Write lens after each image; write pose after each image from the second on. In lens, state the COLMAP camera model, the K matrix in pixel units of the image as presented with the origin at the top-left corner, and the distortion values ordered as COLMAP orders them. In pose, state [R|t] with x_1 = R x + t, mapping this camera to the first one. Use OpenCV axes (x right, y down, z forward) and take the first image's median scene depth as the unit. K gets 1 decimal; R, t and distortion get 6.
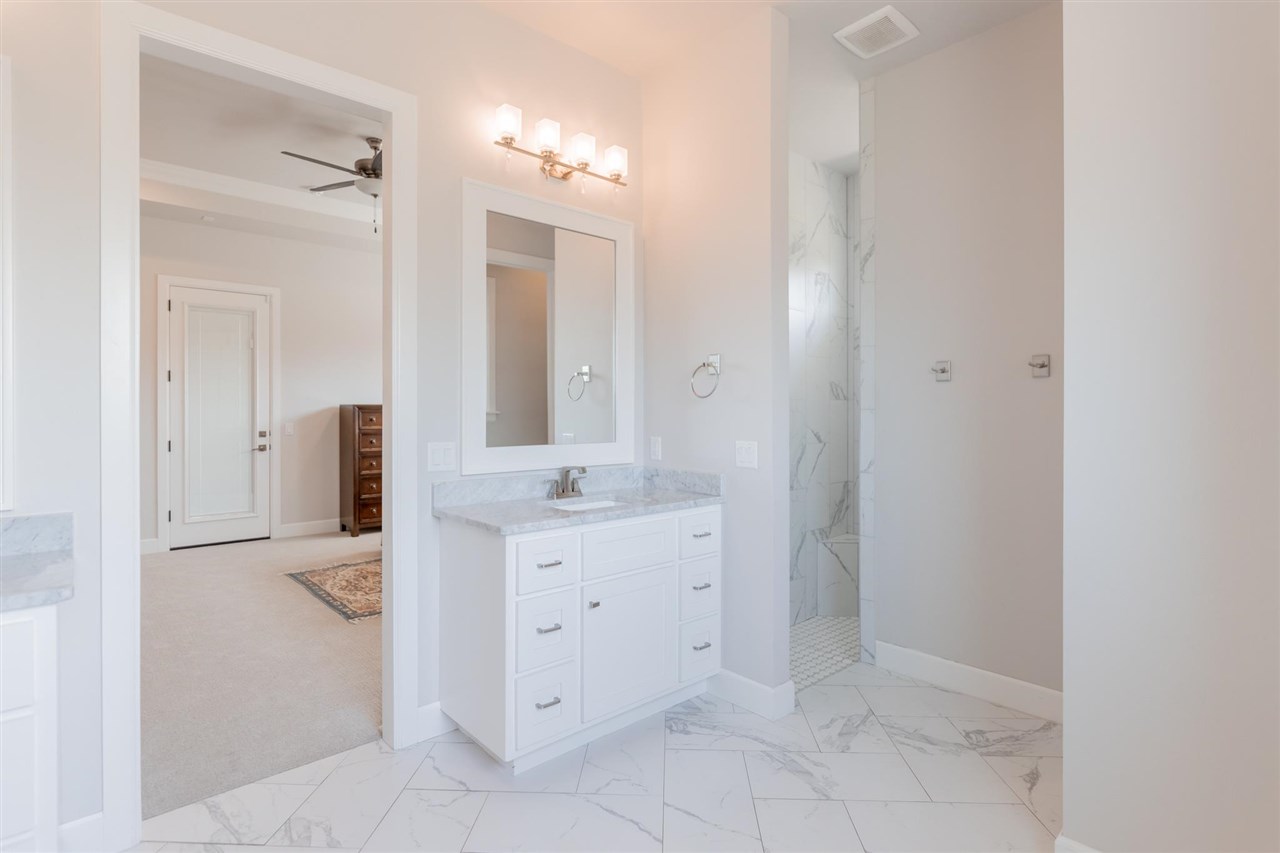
lens RADIAL K [[632.9, 0, 643.4], [0, 632.9, 406.5], [0, 0, 1]] dist [0.000263, 0.000332]
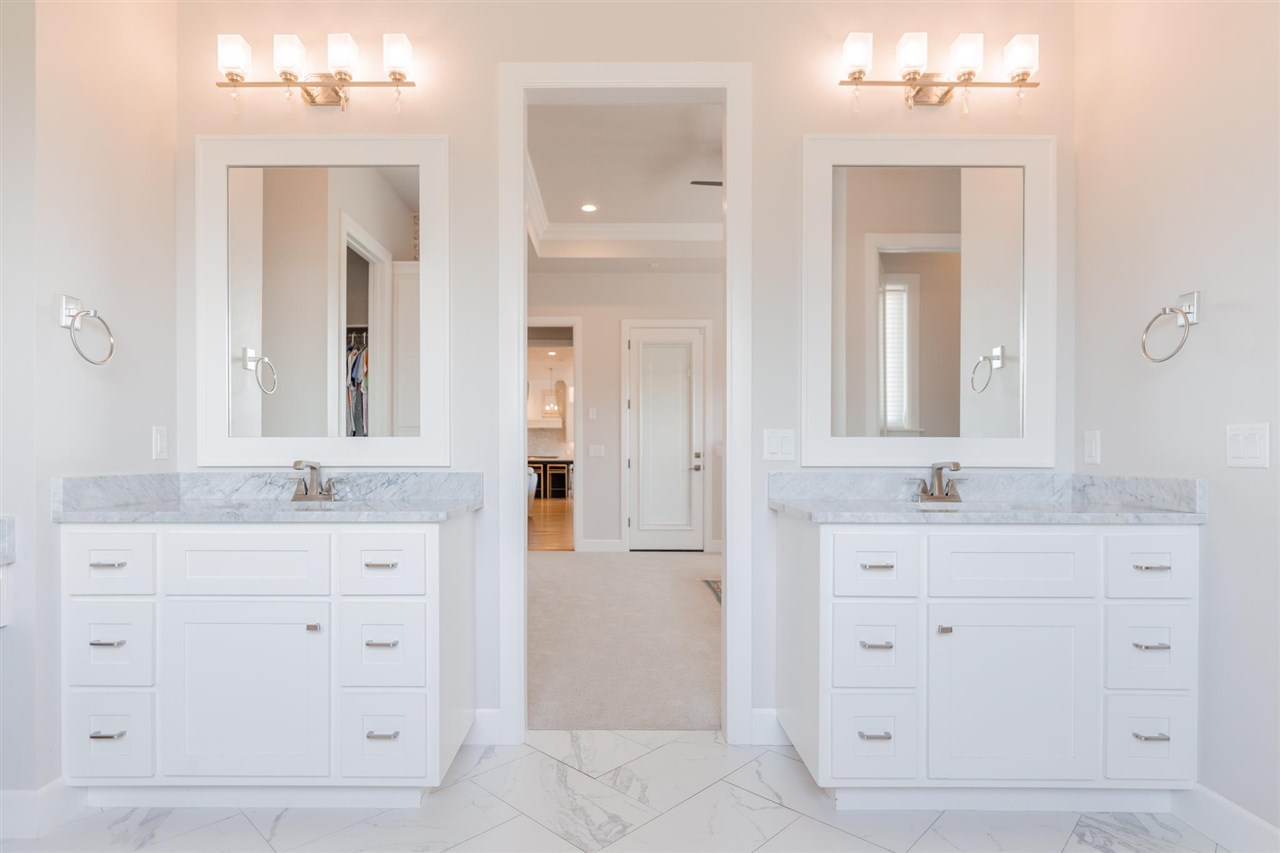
lens RADIAL K [[668.6, 0, 611.0], [0, 668.6, 454.8], [0, 0, 1]] dist [0.000152, -0.000460]
pose [[0.738243, 0.003979, -0.674523, 0.139114], [-0.000524, 0.999986, 0.005325, 0.078358], [0.674534, -0.003578, 0.738235, 0.103163]]
